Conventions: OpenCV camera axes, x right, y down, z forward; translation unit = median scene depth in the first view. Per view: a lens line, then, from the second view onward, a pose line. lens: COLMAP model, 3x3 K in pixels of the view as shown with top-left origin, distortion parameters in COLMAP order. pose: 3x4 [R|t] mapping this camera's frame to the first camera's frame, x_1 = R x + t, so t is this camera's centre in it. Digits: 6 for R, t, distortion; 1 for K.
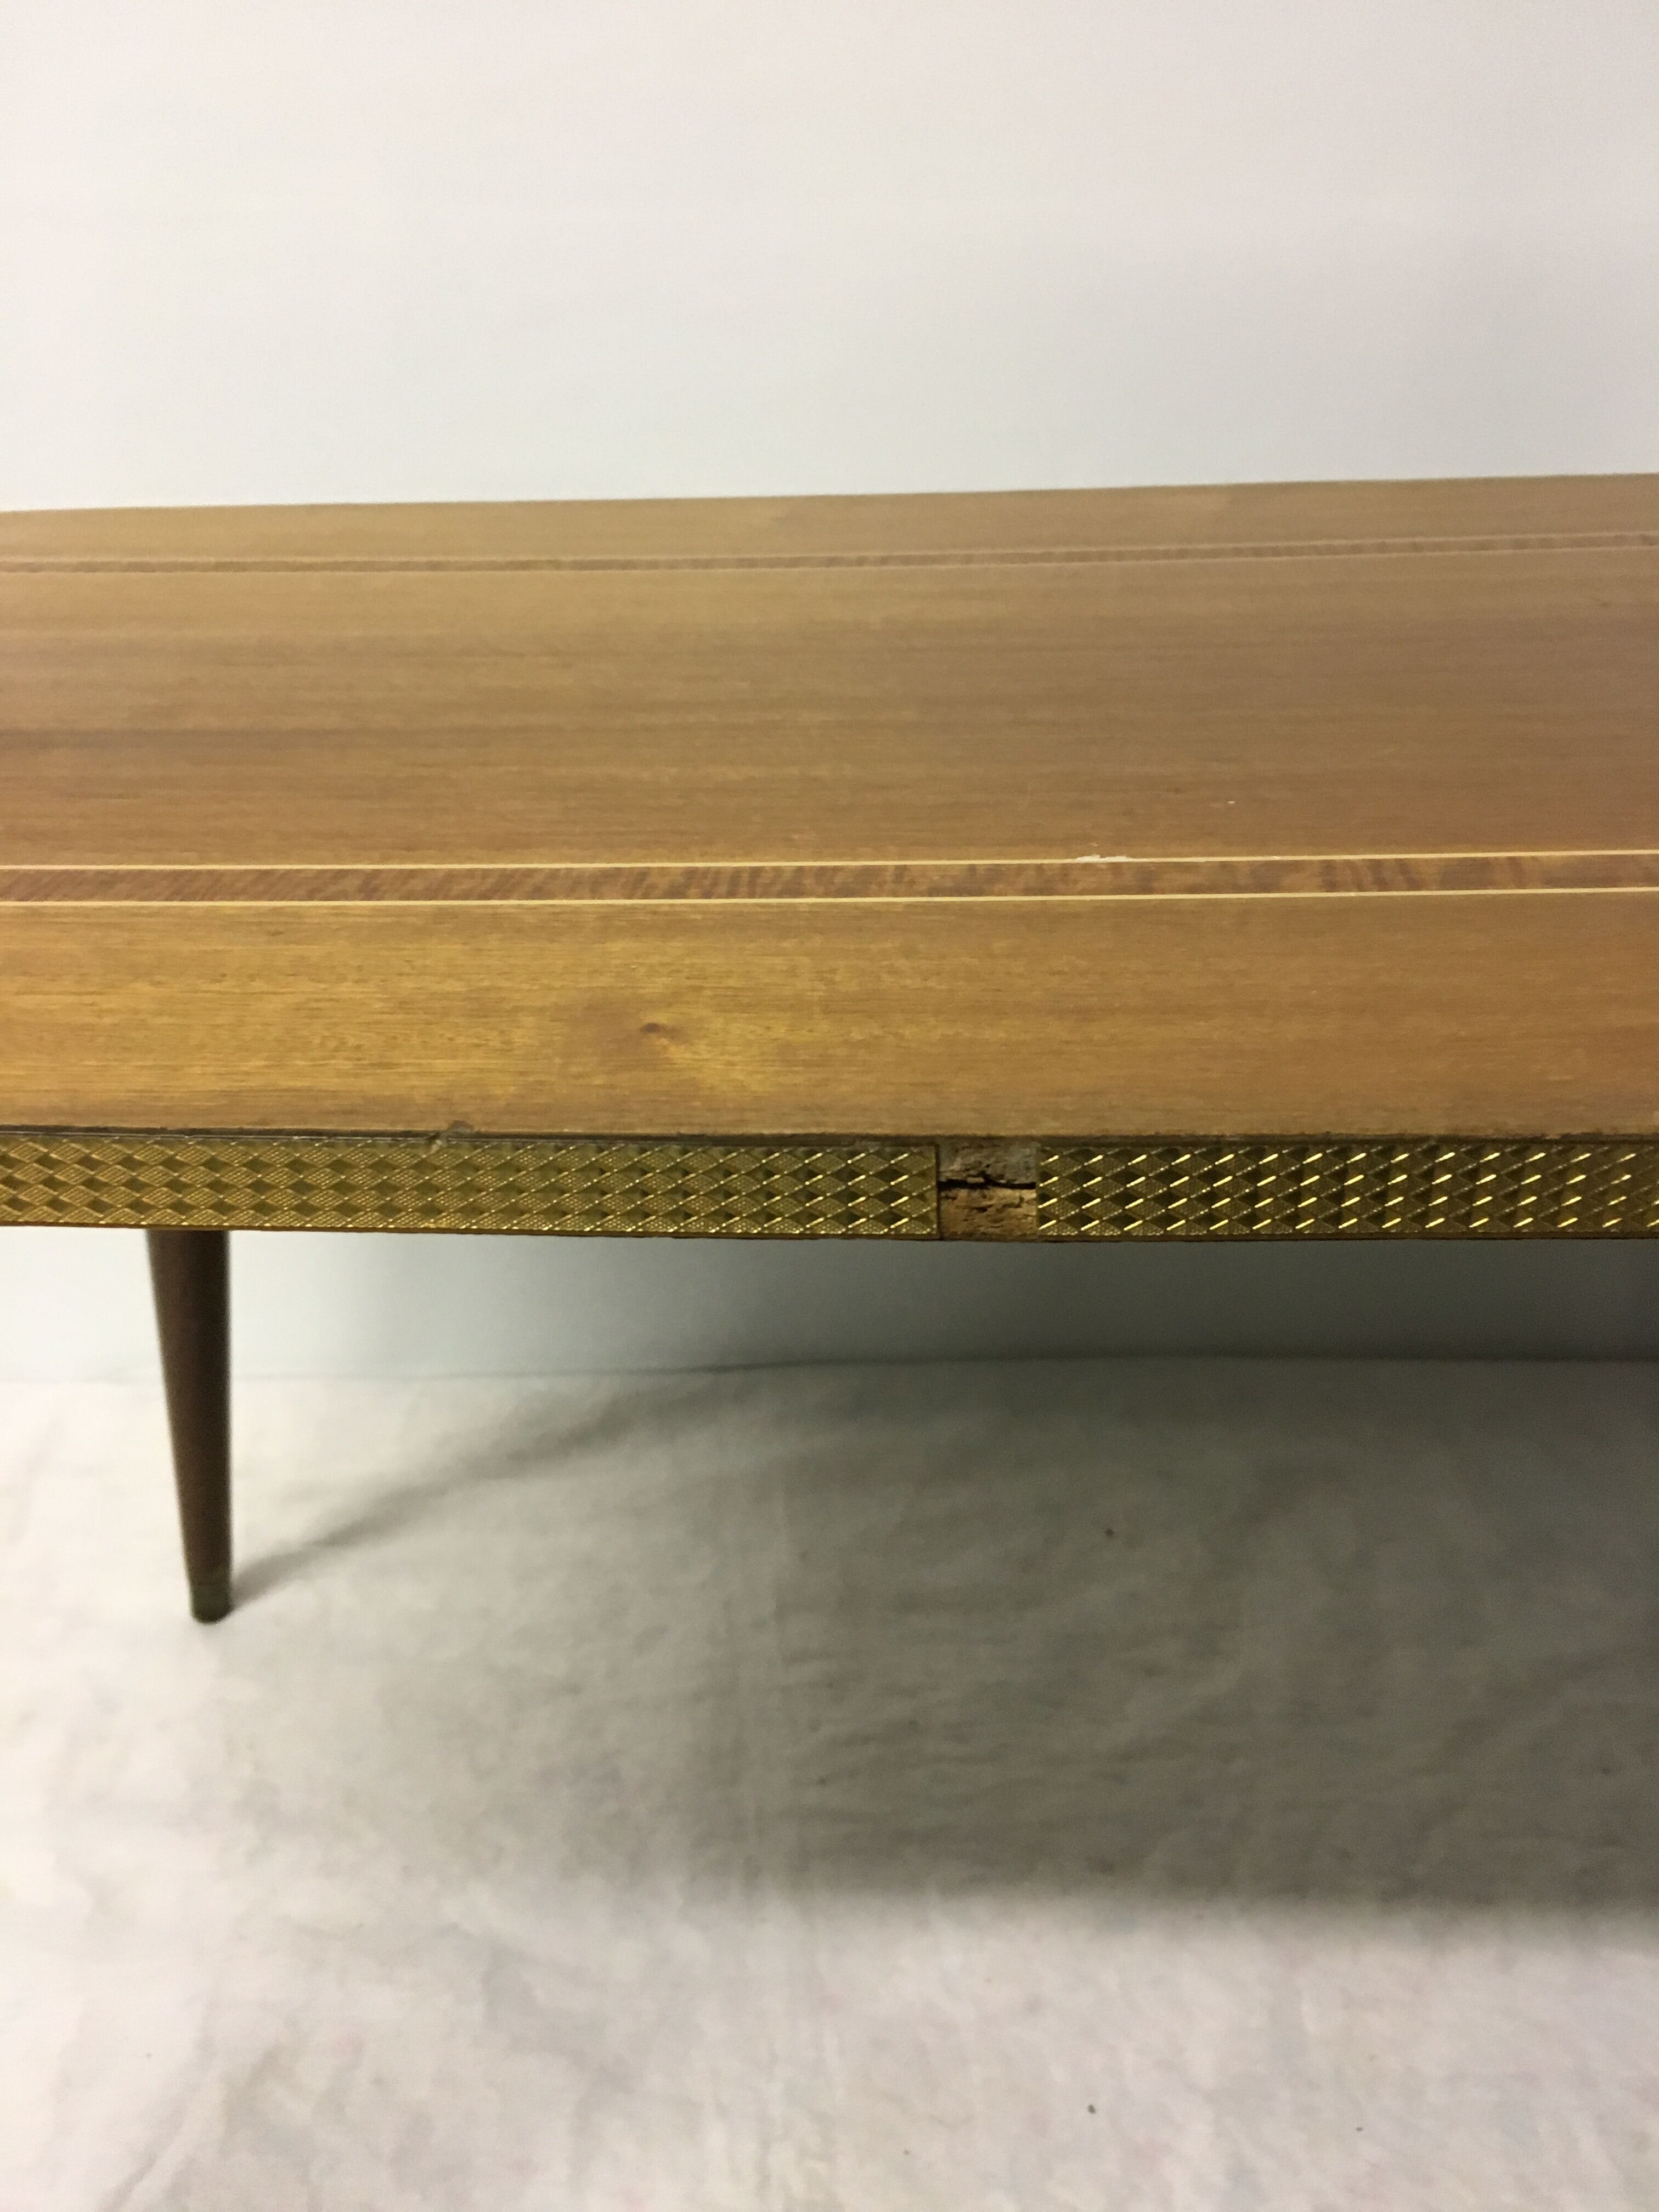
lens RADIAL K [[1844.7, 0, 829.5], [0, 1844.7, 1106.0], [0, 0, 1]] dist [0.061018, -0.099669]
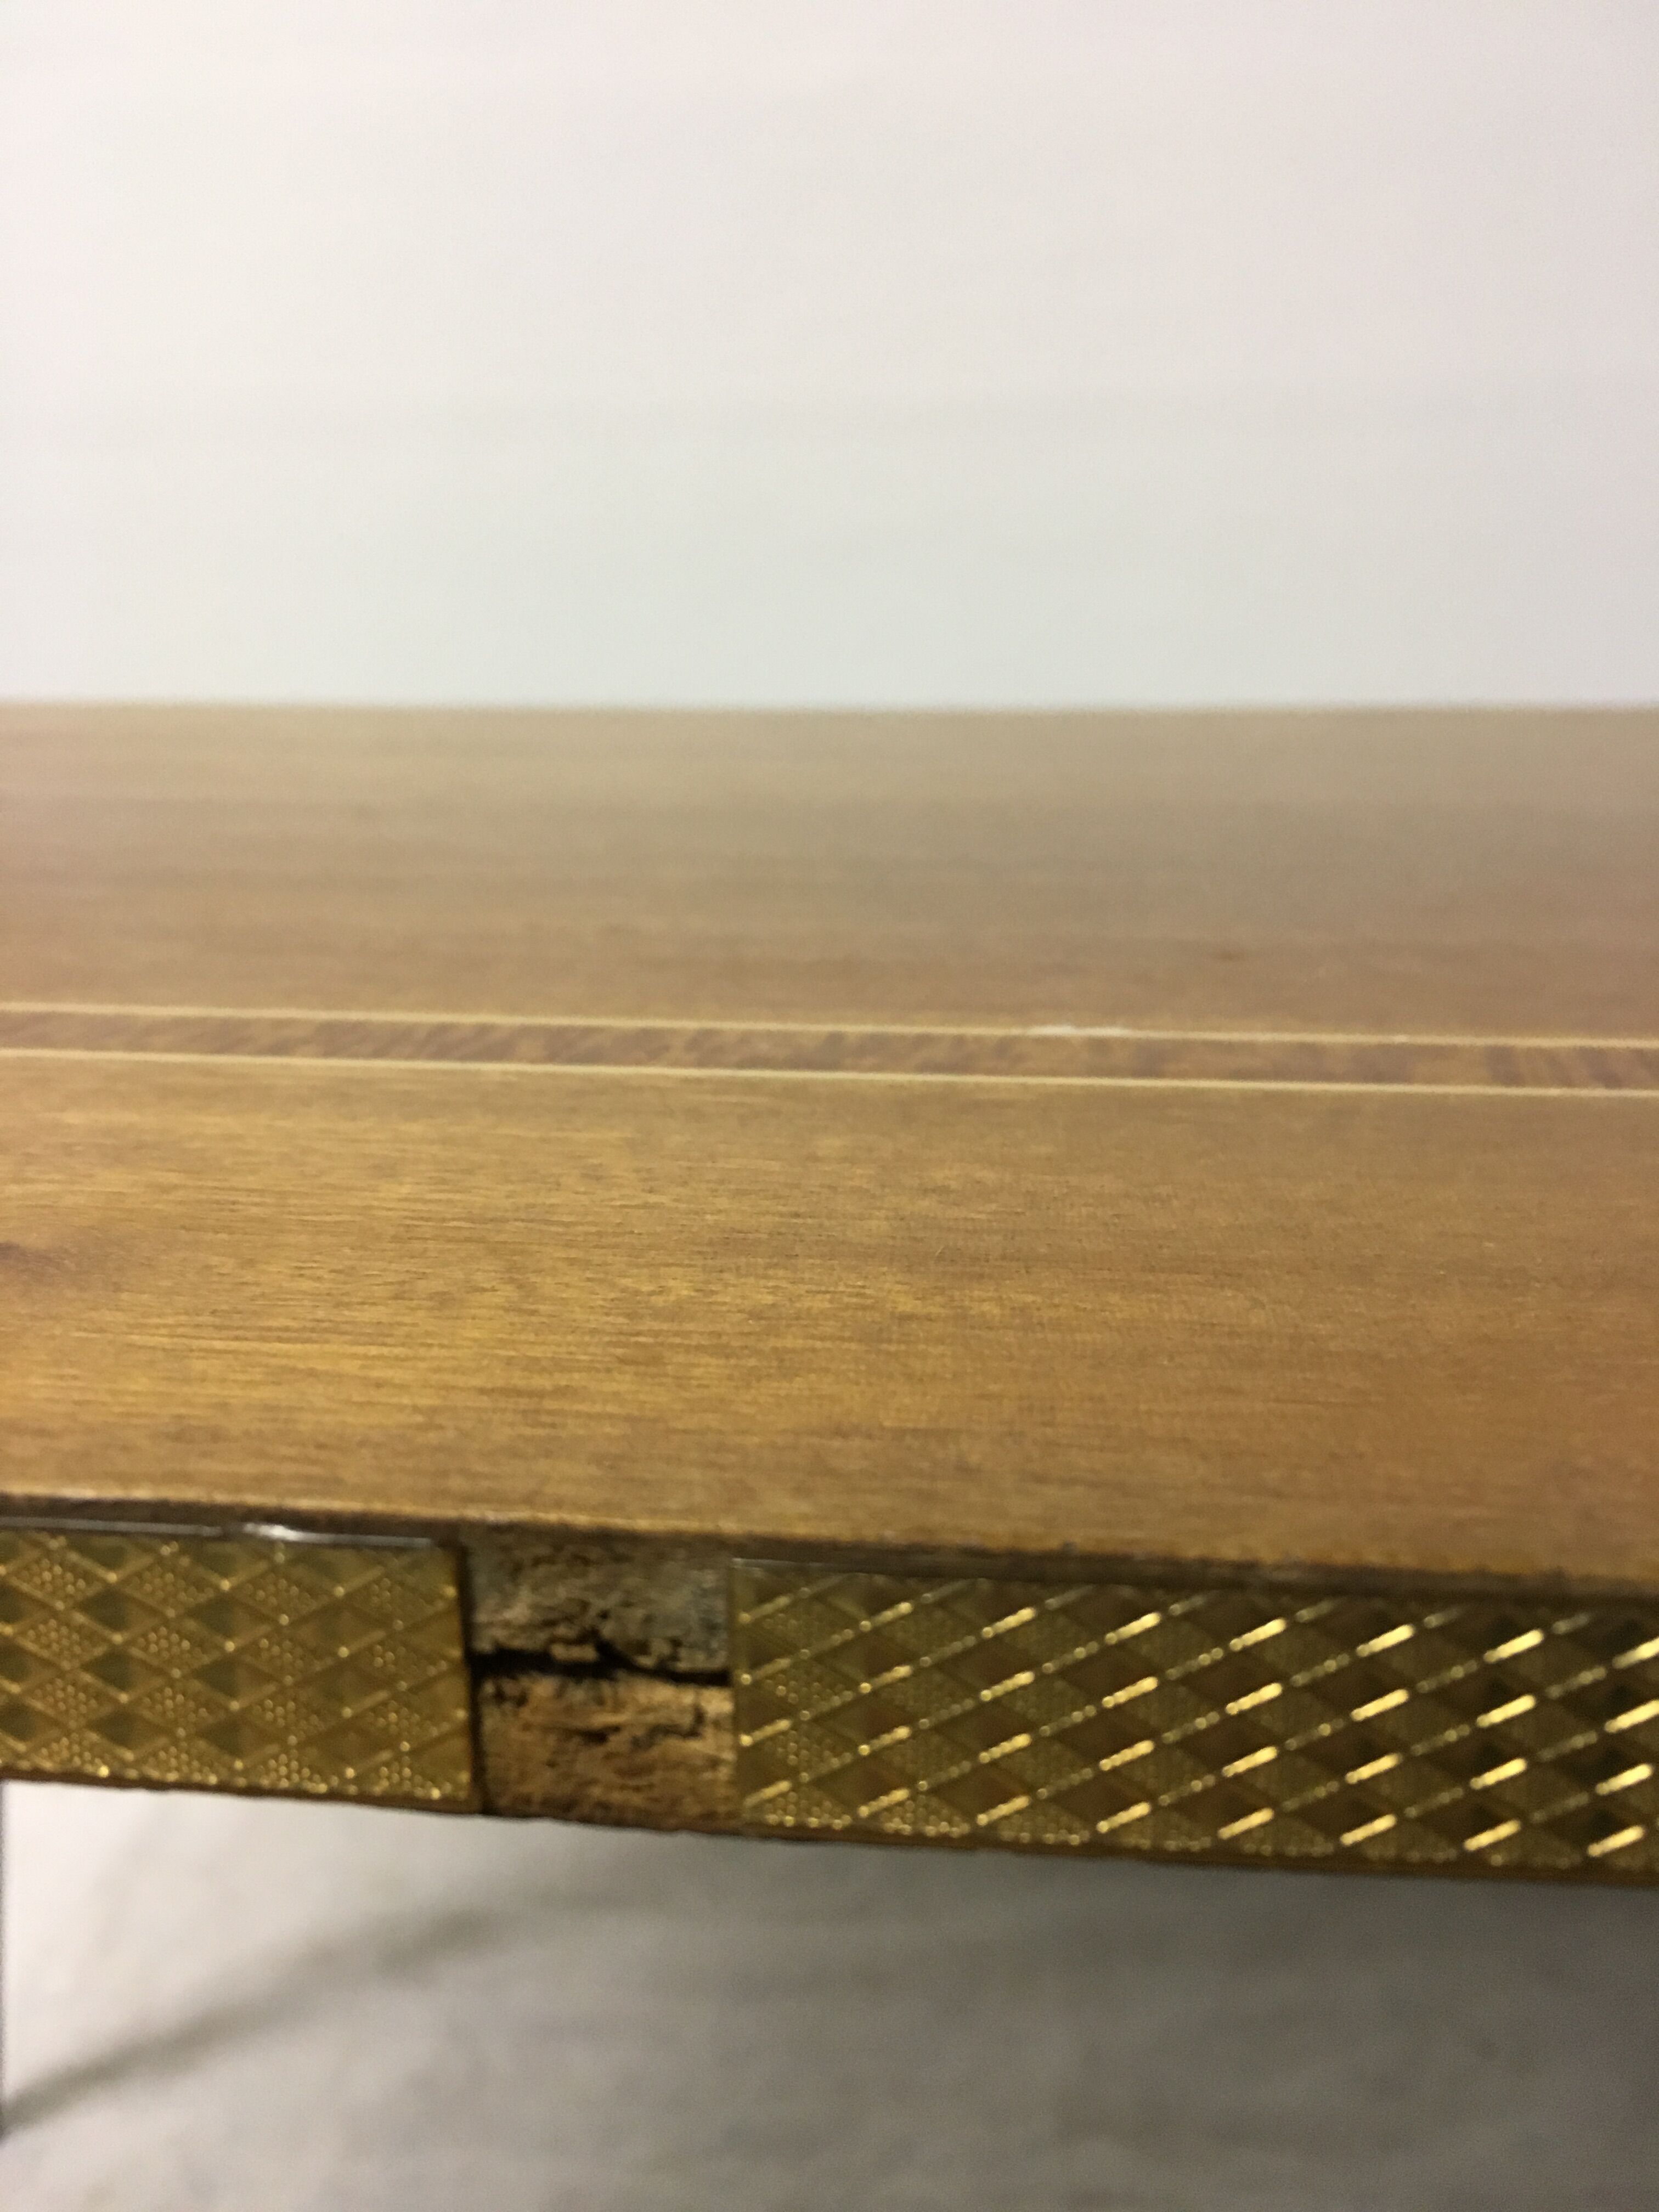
lens RADIAL K [[1844.7, 0, 829.5], [0, 1844.7, 1106.0], [0, 0, 1]] dist [0.061018, -0.099669]
pose [[0.996864, 0.035565, -0.070685, 0.152296], [-0.049645, 0.976720, -0.208696, 0.008419], [0.061617, 0.211550, 0.975423, 0.623554]]
